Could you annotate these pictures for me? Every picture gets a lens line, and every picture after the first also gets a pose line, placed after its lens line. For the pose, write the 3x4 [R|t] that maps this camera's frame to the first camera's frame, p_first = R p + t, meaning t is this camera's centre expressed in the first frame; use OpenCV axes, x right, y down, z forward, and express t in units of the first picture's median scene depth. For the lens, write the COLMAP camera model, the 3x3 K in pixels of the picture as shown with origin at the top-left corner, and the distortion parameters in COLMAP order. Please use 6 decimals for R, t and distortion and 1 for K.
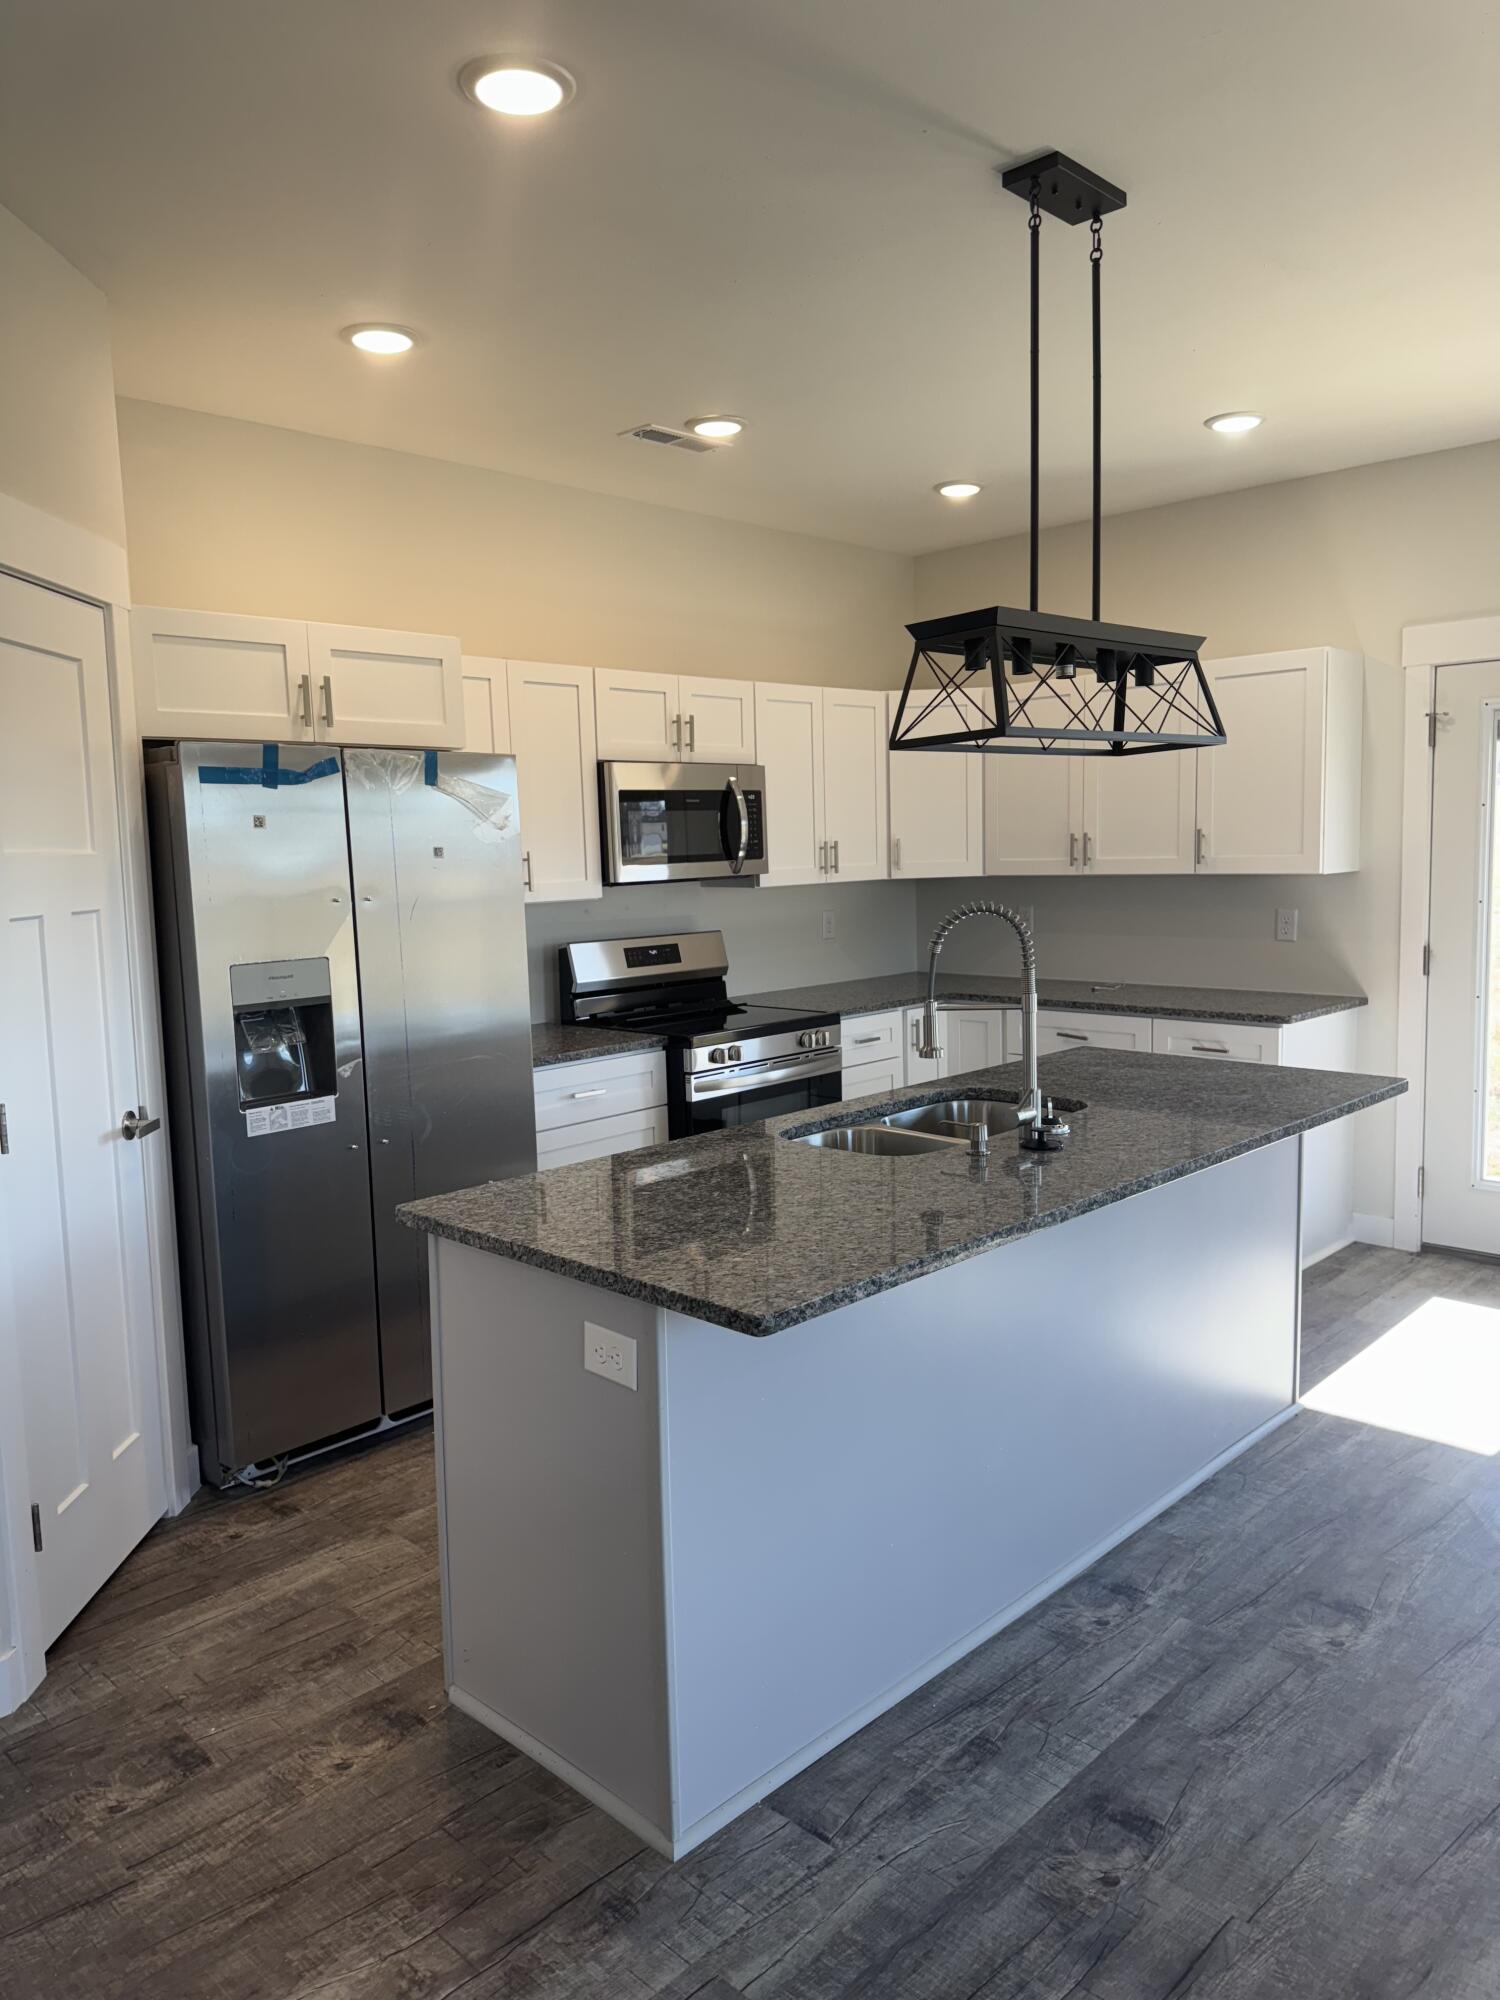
lens RADIAL K [[1413.8, 0, 760.7], [0, 1413.8, 994.8], [0, 0, 1]] dist [0.048122, -0.042350]
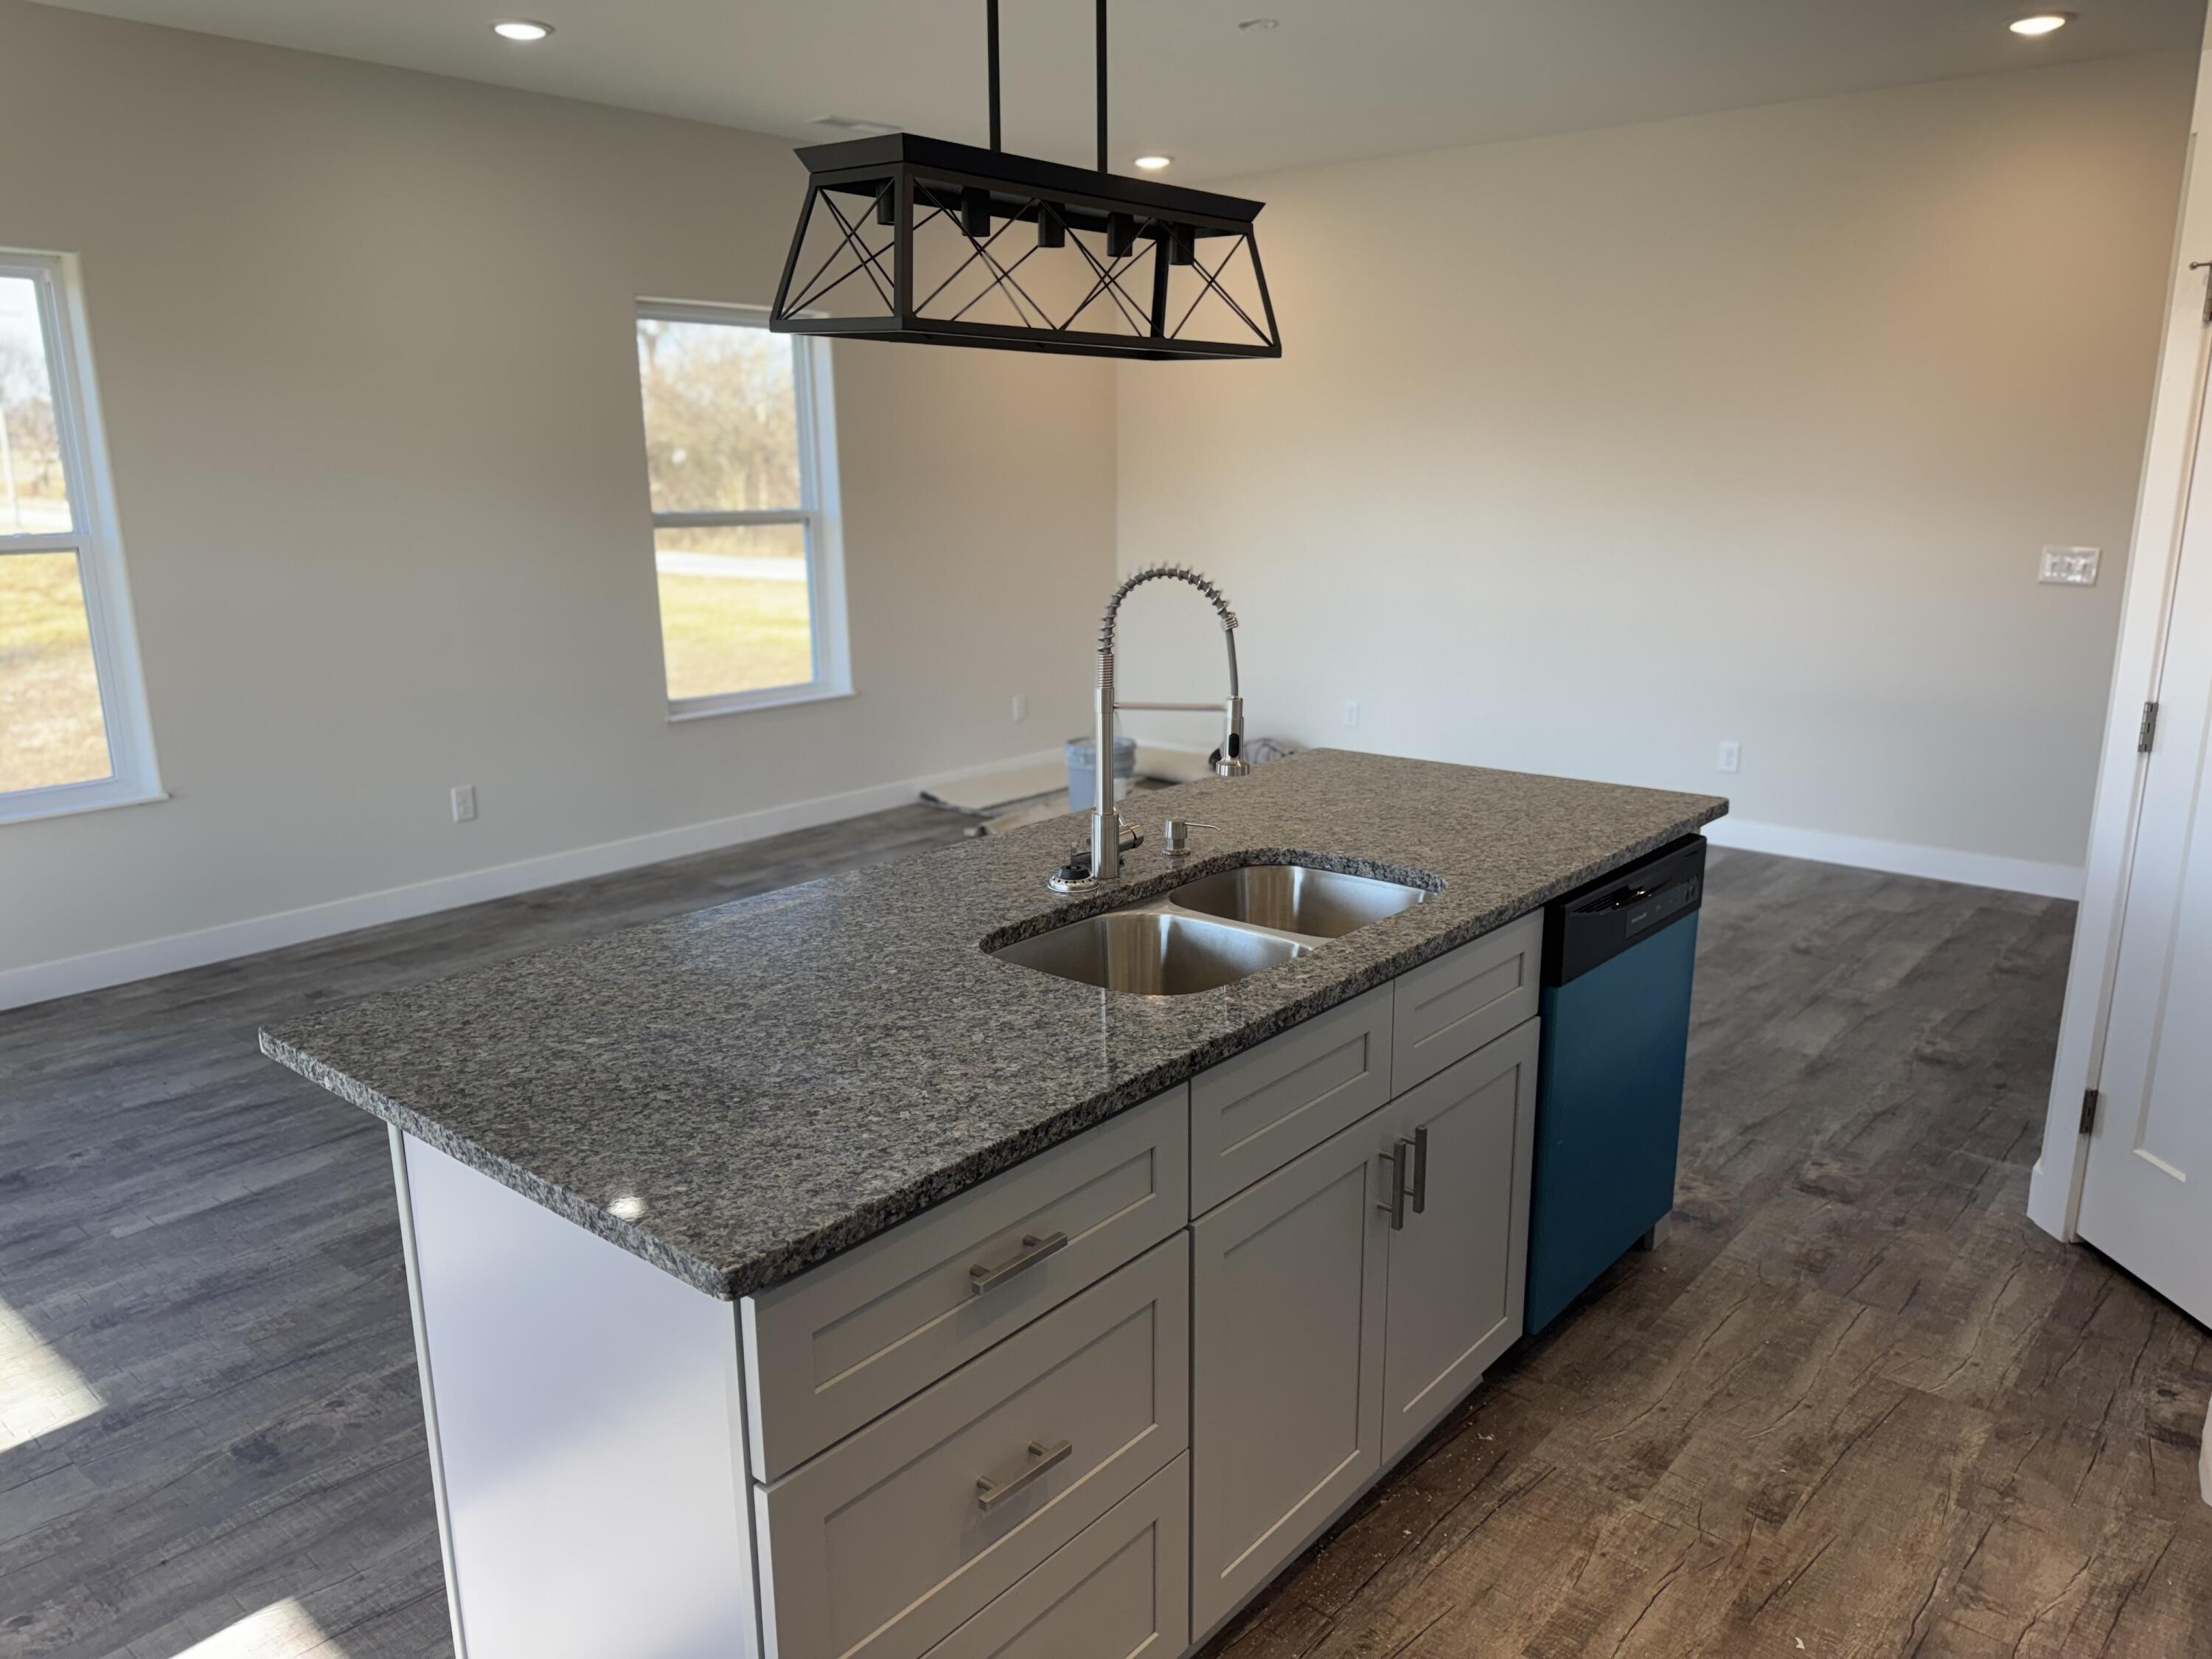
lens RADIAL K [[1563.7, 0, 1102.0], [0, 1563.7, 832.4], [0, 0, 1]] dist [0.048122, -0.042350]
pose [[-0.997500, 0.043263, -0.055881, 0.229600], [0.021462, 0.938822, 0.343735, -0.201006], [0.067333, 0.341676, -0.937403, 1.677040]]
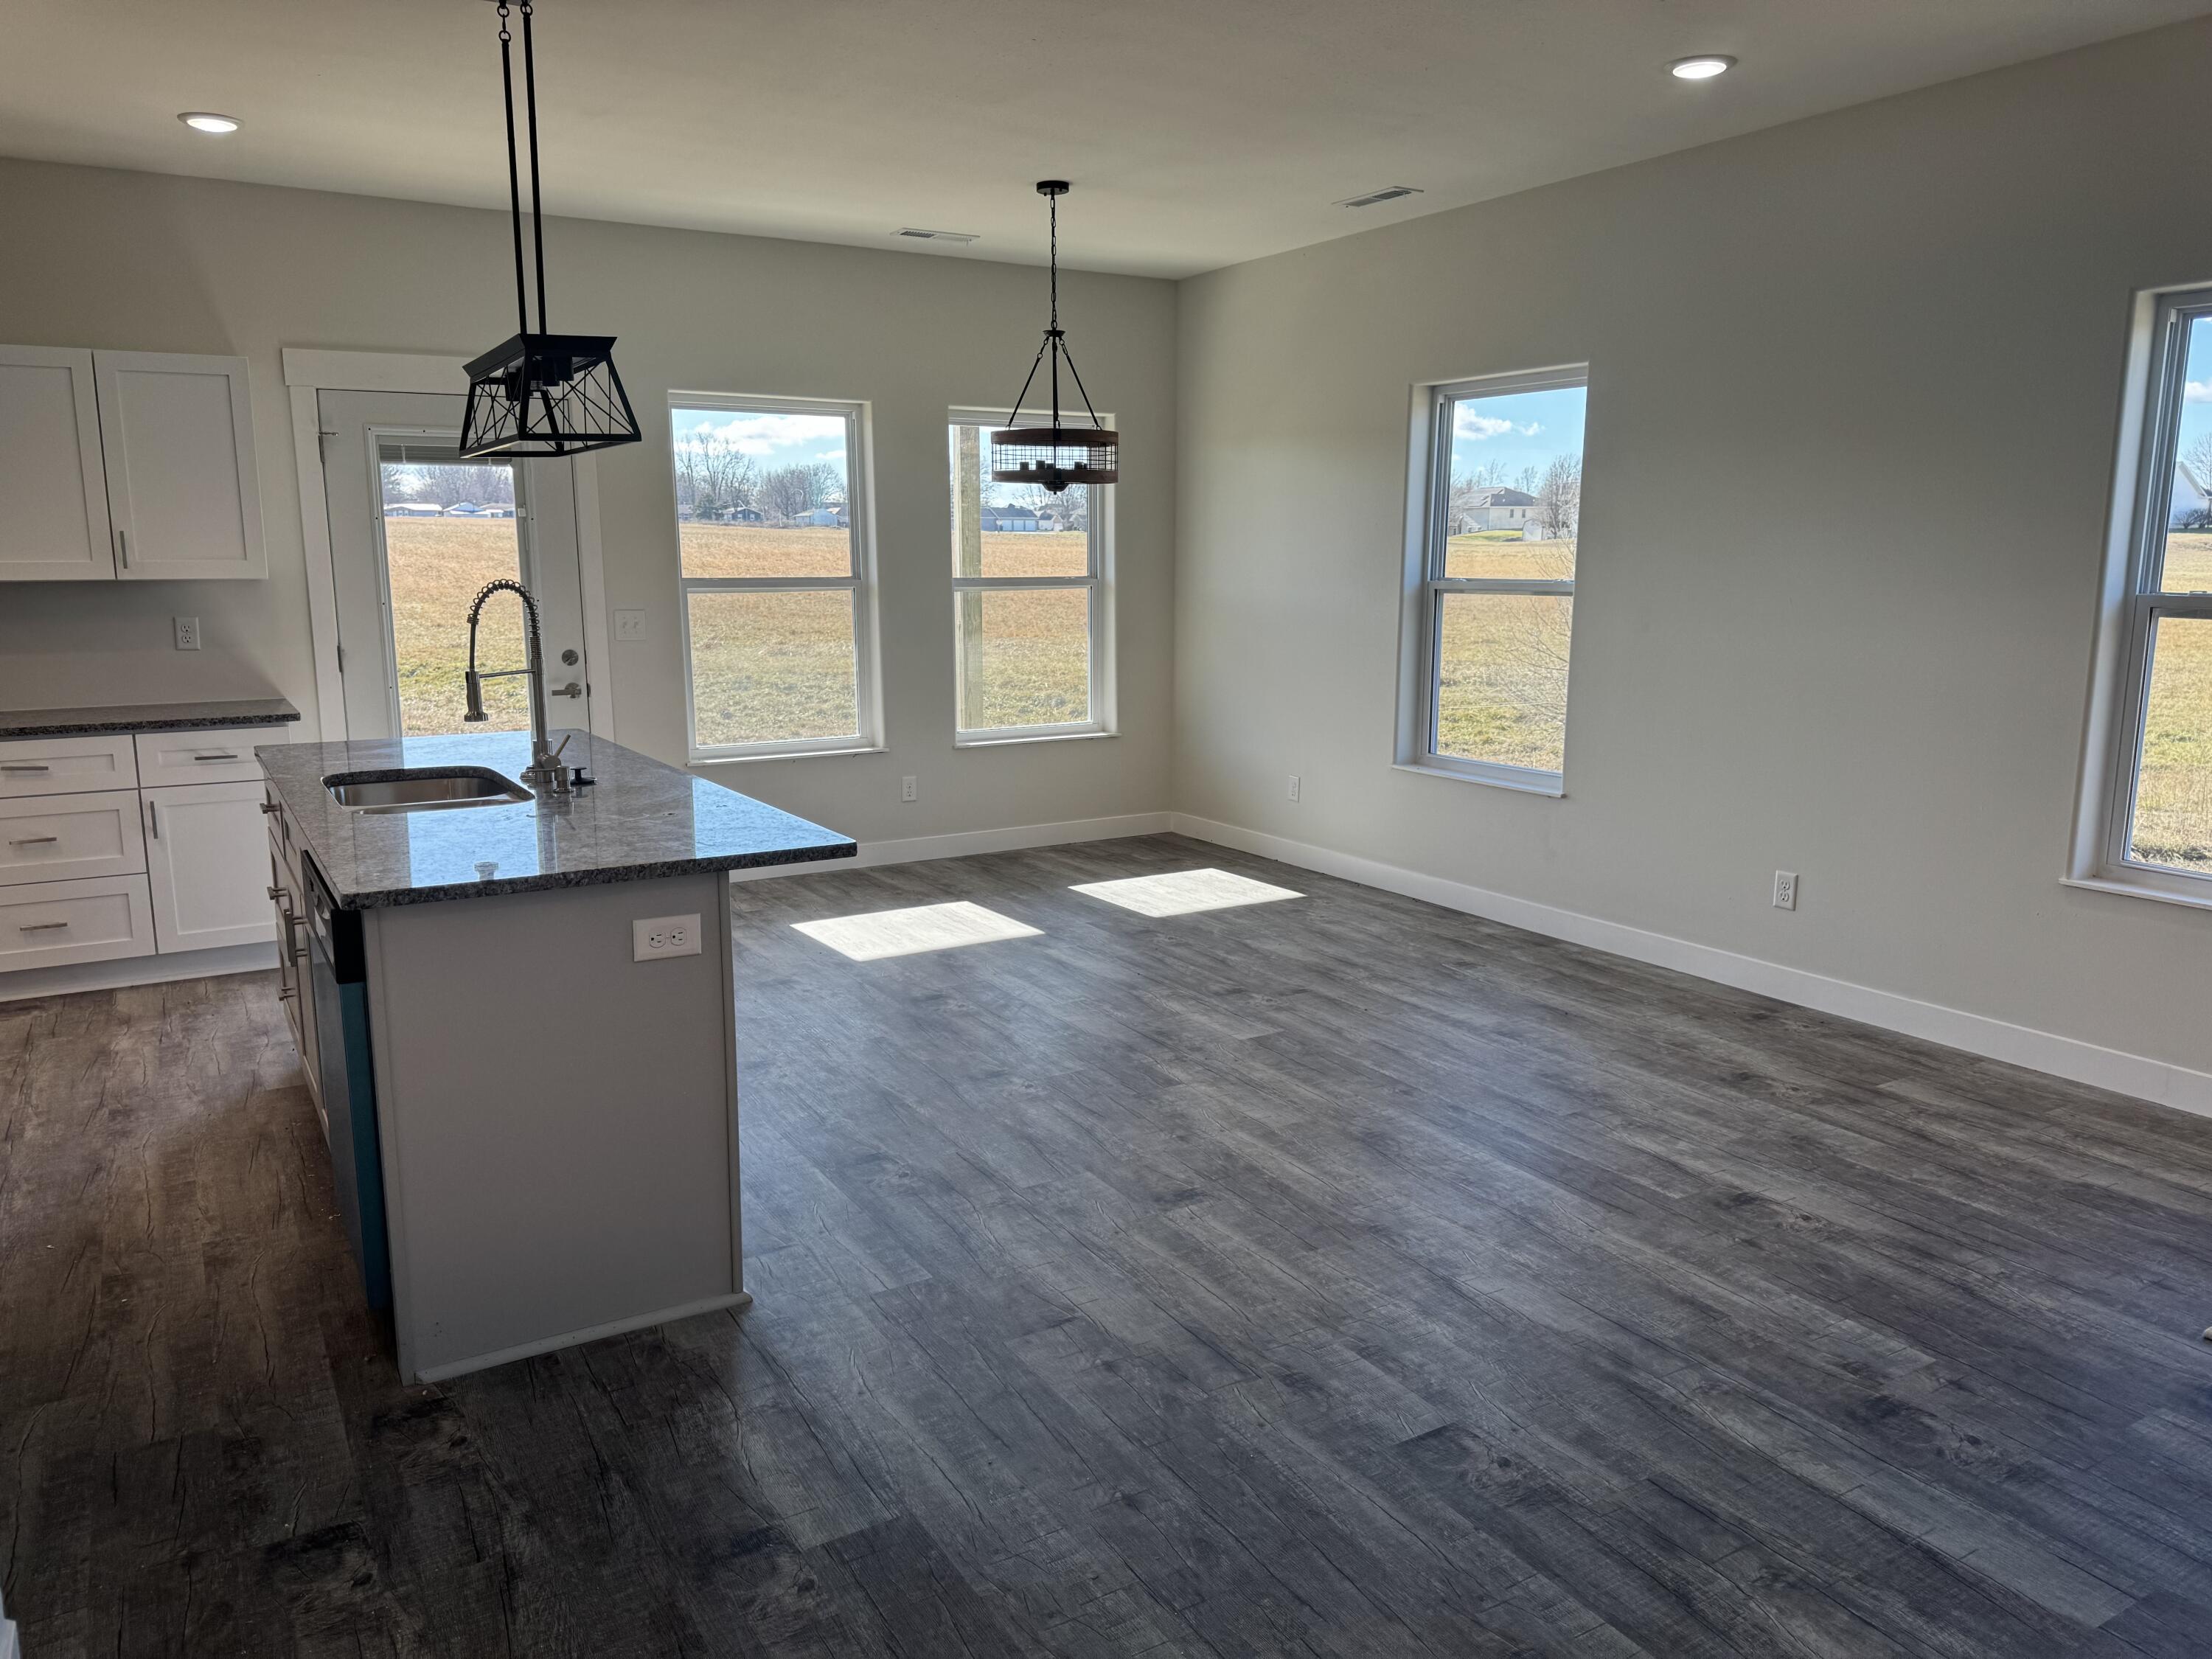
lens RADIAL K [[1563.7, 0, 1099.5], [0, 1563.7, 811.2], [0, 0, 1]] dist [0.048122, -0.042350]
pose [[0.255683, -0.137937, 0.956870, -0.894710], [0.104056, 0.987946, 0.114612, 0.021247], [-0.961145, 0.070263, 0.266954, 0.191290]]
